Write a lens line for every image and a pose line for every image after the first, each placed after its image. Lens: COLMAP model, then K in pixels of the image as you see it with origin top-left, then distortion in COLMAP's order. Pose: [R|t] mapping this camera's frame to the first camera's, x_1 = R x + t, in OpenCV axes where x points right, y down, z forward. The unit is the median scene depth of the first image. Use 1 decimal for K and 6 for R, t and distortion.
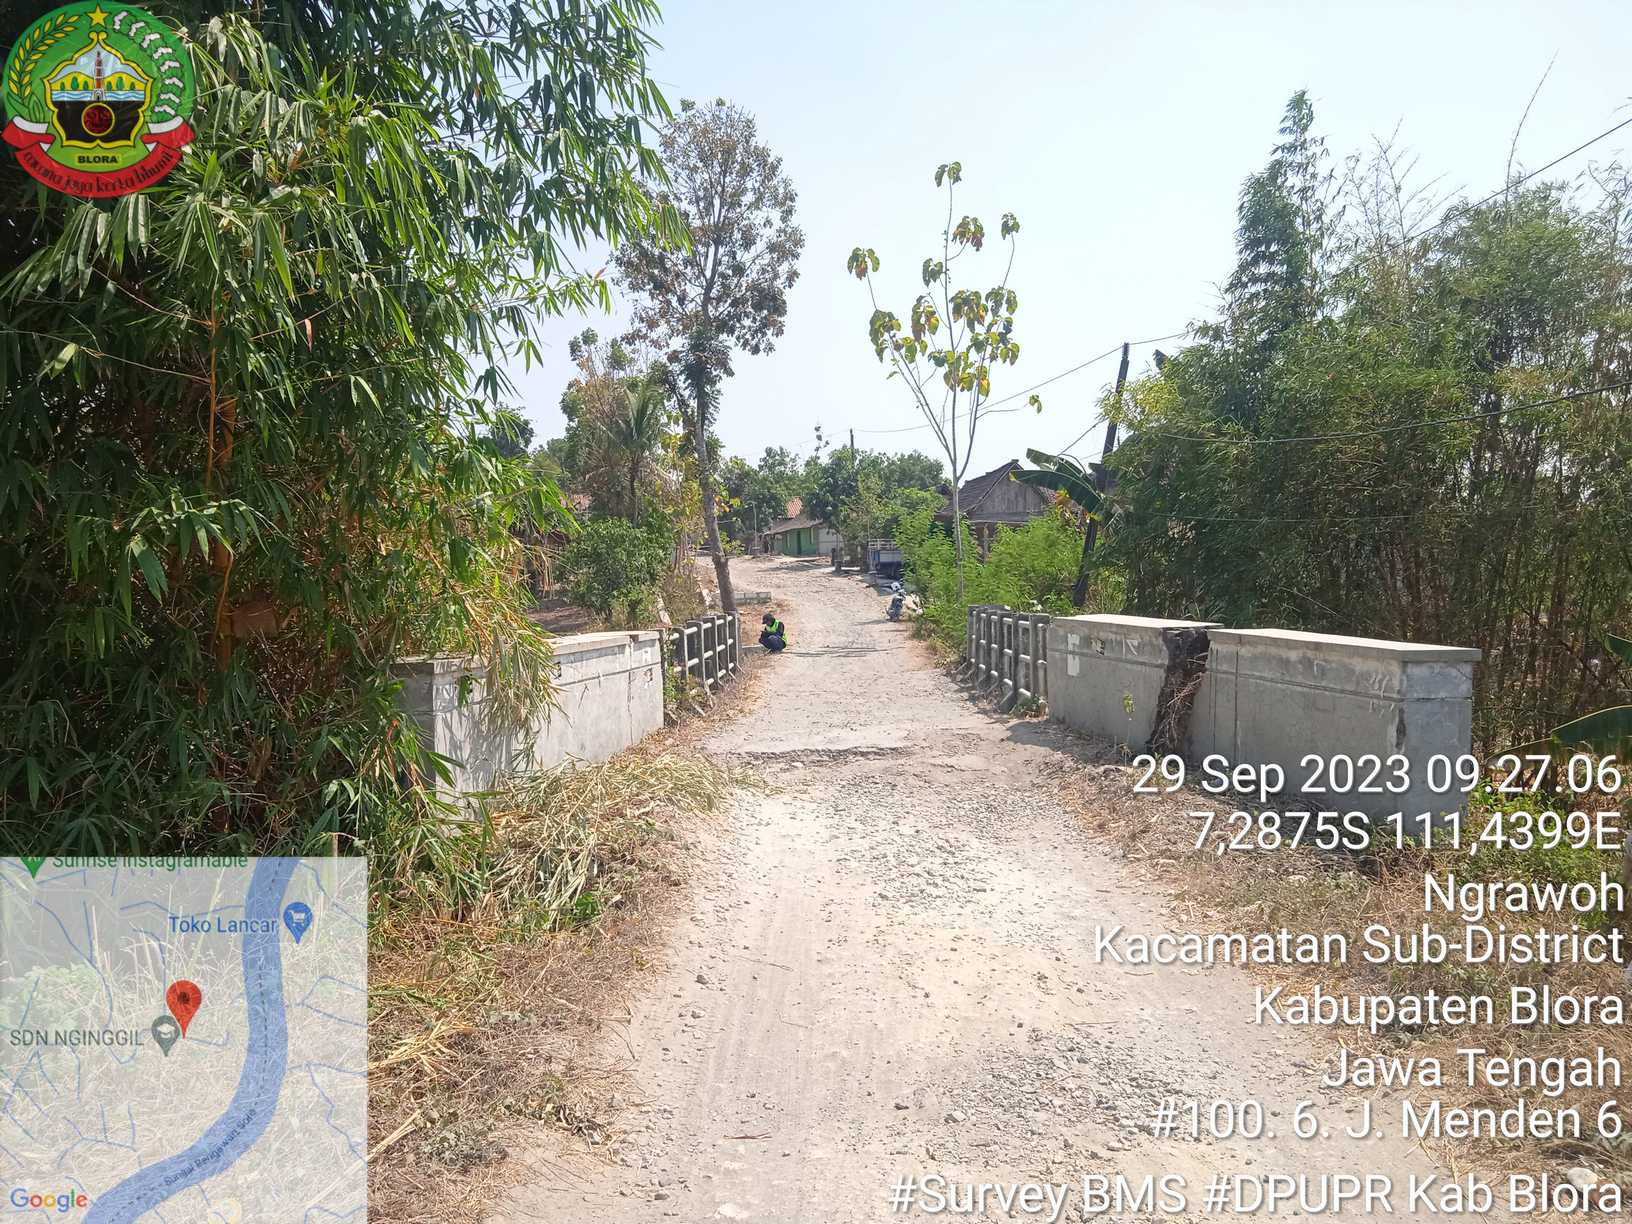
lens RADIAL K [[1331.9, 0, 813.4], [0, 1331.9, 635.9], [0, 0, 1]] dist [0.092080, -0.140032]
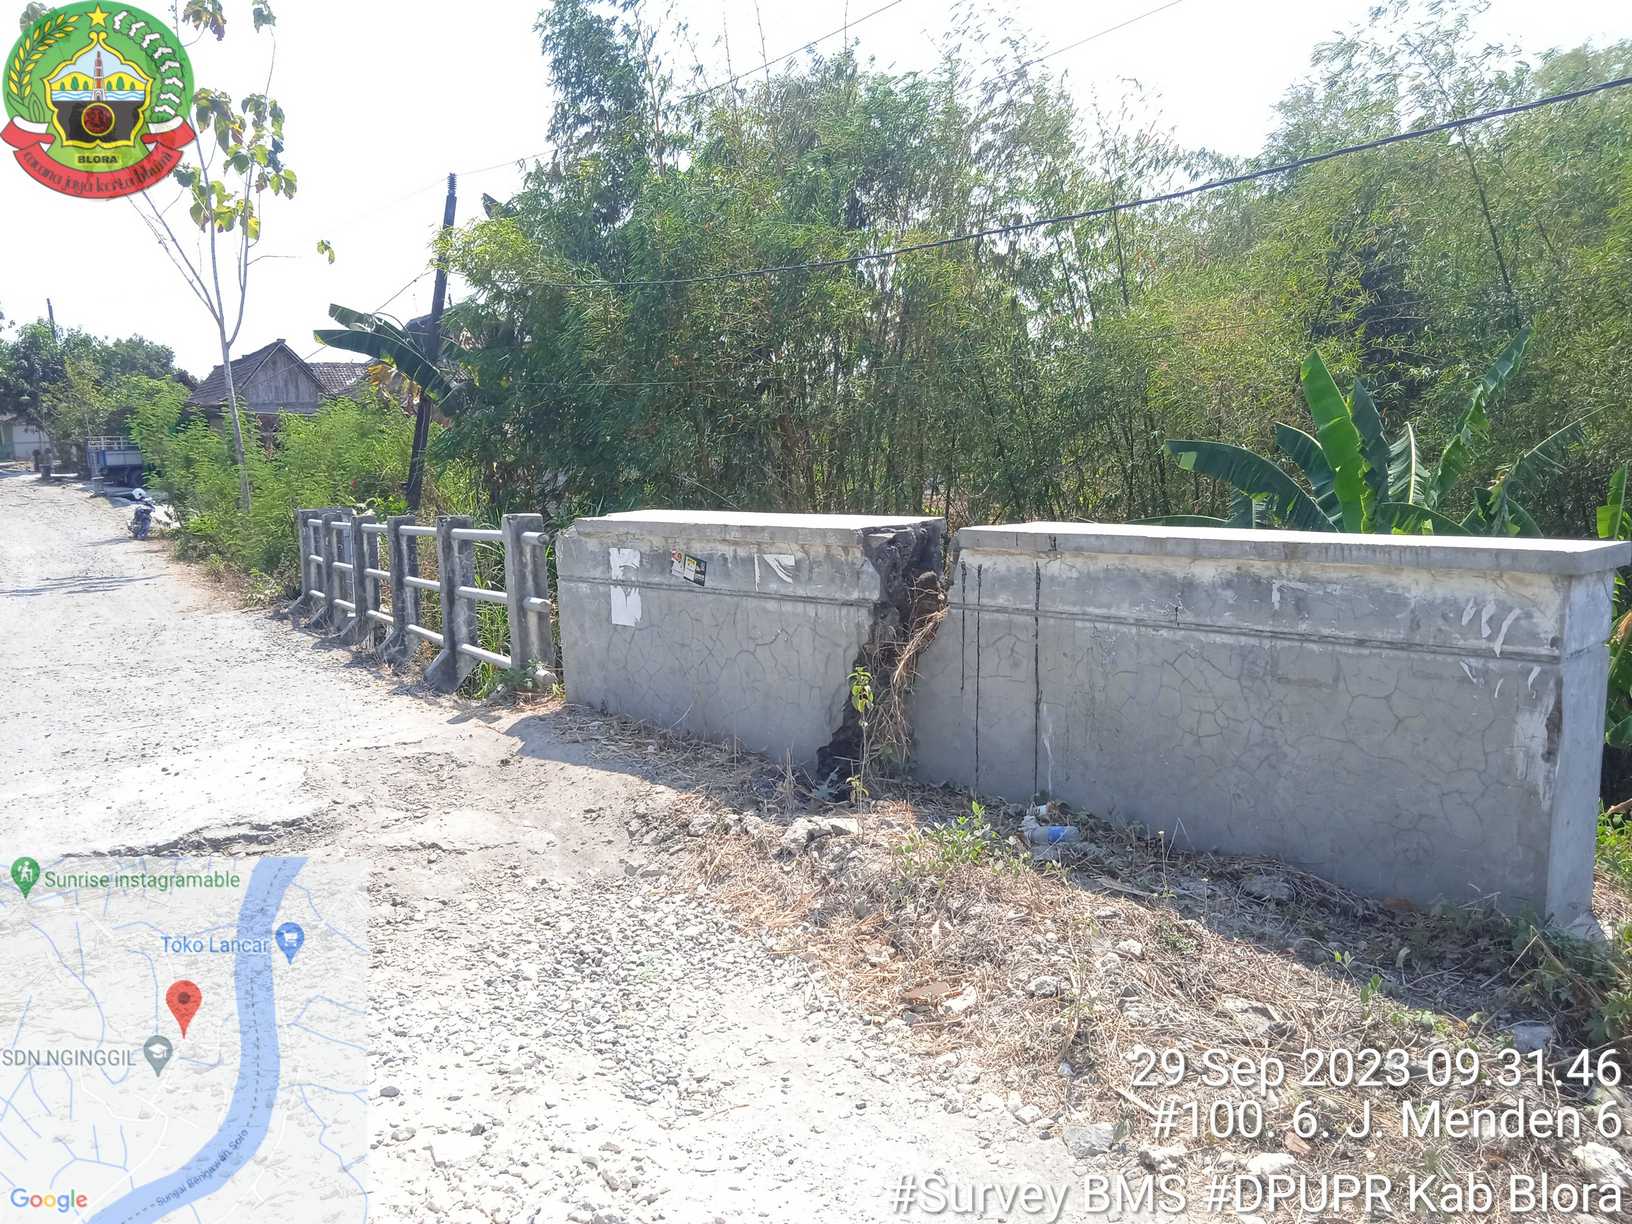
lens RADIAL K [[1340.3, 0, 815.7], [0, 1340.3, 631.4], [0, 0, 1]] dist [0.067374, -0.081722]
pose [[0.860109, -0.079274, 0.503913, -0.003016], [0.045696, 0.995853, 0.078668, -0.001775], [-0.508060, -0.044637, 0.860164, 0.126149]]
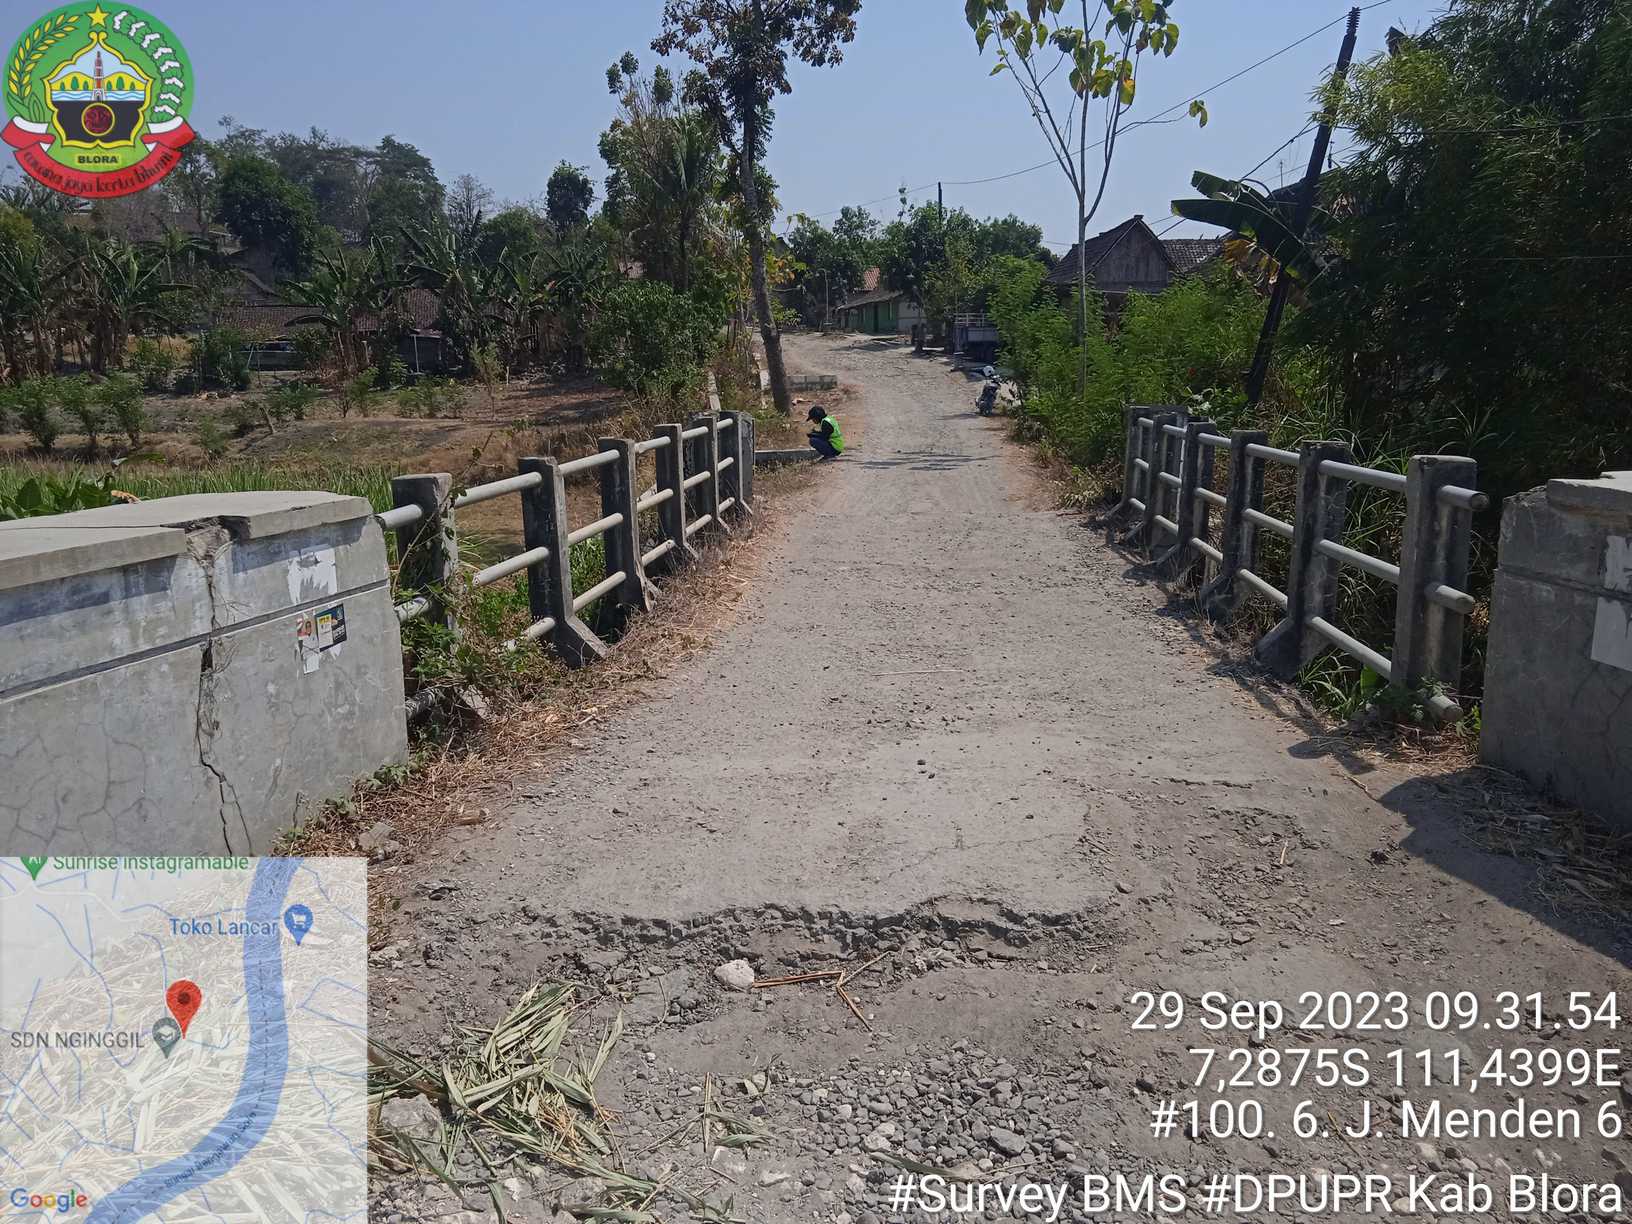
lens RADIAL K [[1354.1, 0, 825.5], [0, 1354.1, 623.9], [0, 0, 1]] dist [0.063966, -0.087733]
pose [[0.998630, 0.025732, -0.045558, 0.004915], [-0.018685, 0.988683, 0.148851, -0.006624], [0.048873, -0.147796, 0.987810, 0.169609]]
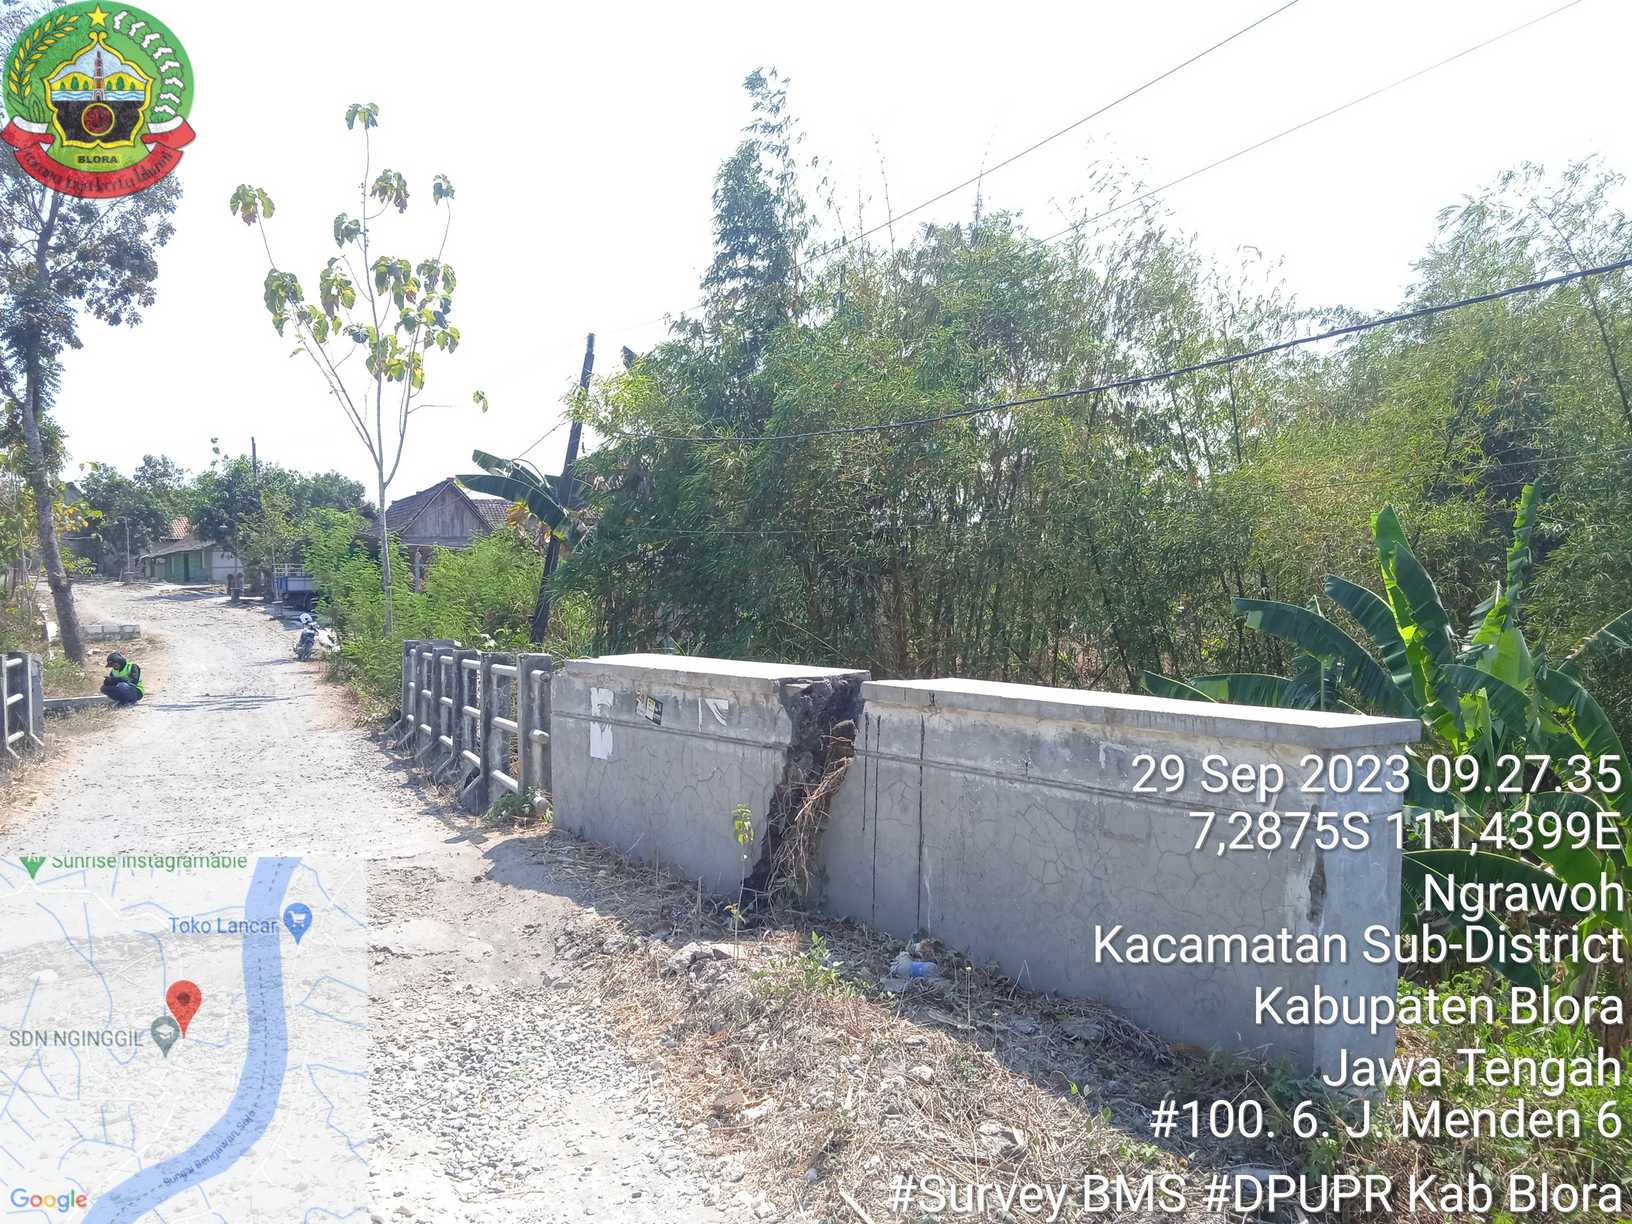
lens RADIAL K [[1350.2, 0, 811.4], [0, 1350.2, 623.8], [0, 0, 1]] dist [0.055684, -0.048515]
pose [[0.915513, 0.003035, 0.402276, 0.010026], [0.011316, 0.999382, -0.033295, -0.002252], [-0.402129, 0.035034, 0.914913, 0.105301]]
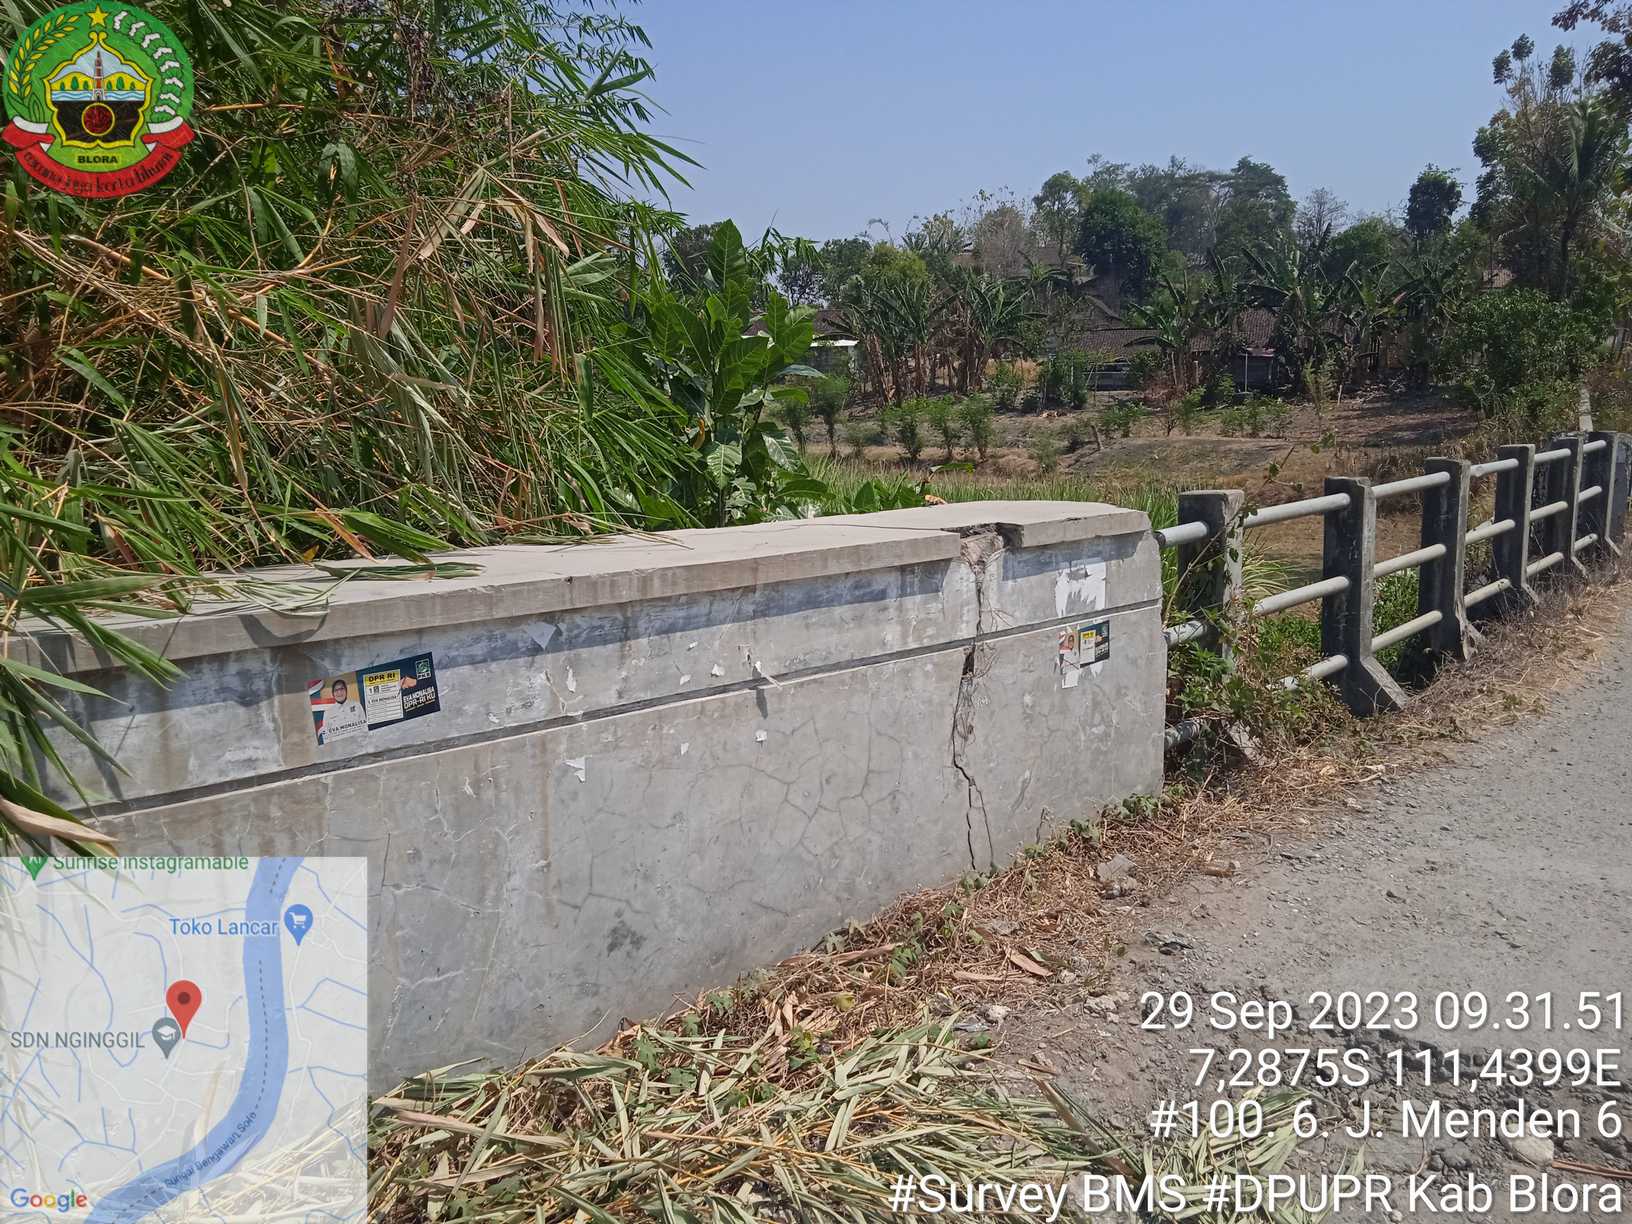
lens RADIAL K [[1359.9, 0, 820.9], [0, 1359.9, 620.8], [0, 0, 1]] dist [0.057625, -0.056938]
pose [[0.805866, 0.117261, -0.580371, 0.004395], [-0.036841, 0.988224, 0.148510, -0.006087], [0.590951, -0.098297, 0.800696, 0.177195]]
